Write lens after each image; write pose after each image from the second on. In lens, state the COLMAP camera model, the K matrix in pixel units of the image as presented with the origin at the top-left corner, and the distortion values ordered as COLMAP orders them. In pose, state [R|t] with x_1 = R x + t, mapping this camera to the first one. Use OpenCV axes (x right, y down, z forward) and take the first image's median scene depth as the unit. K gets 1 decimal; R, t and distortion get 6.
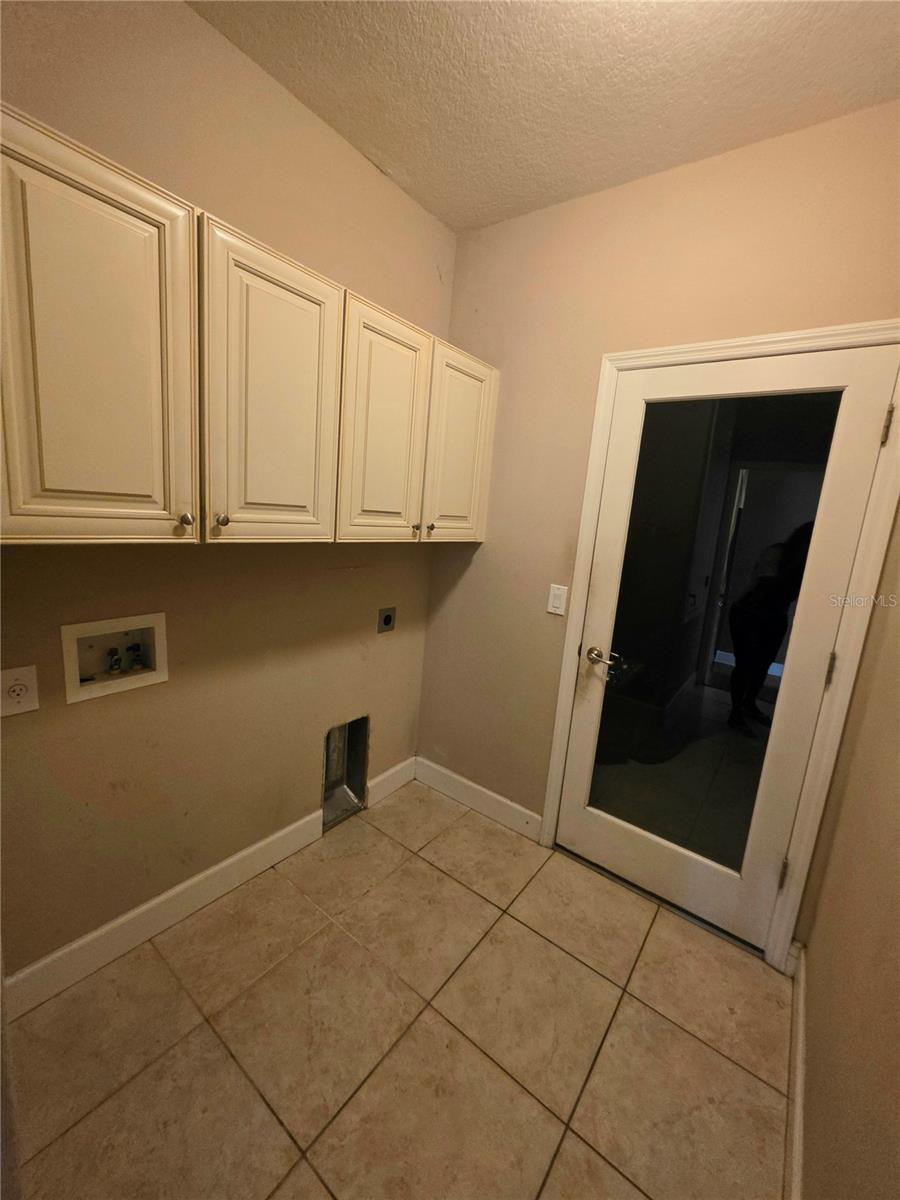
lens RADIAL K [[476.3, 0, 447.1], [0, 476.3, 593.3], [0, 0, 1]] dist [0.002210, -0.000226]
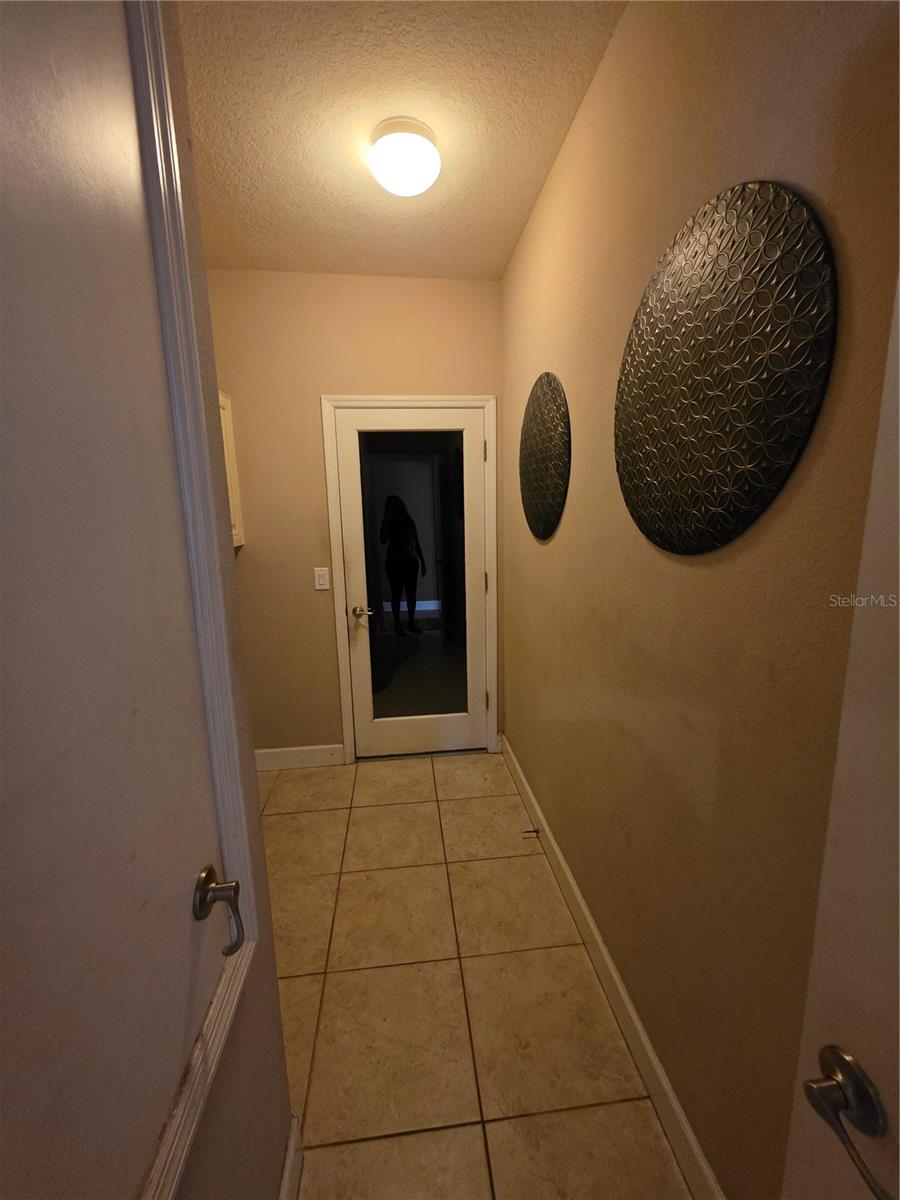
lens RADIAL K [[476.3, 0, 447.1], [0, 476.3, 593.3], [0, 0, 1]] dist [0.002210, -0.000226]
pose [[0.726242, -0.219938, 0.651306, -0.430555], [0.200656, 0.974001, 0.105166, -0.018146], [-0.657503, 0.054312, 0.751492, -0.237556]]
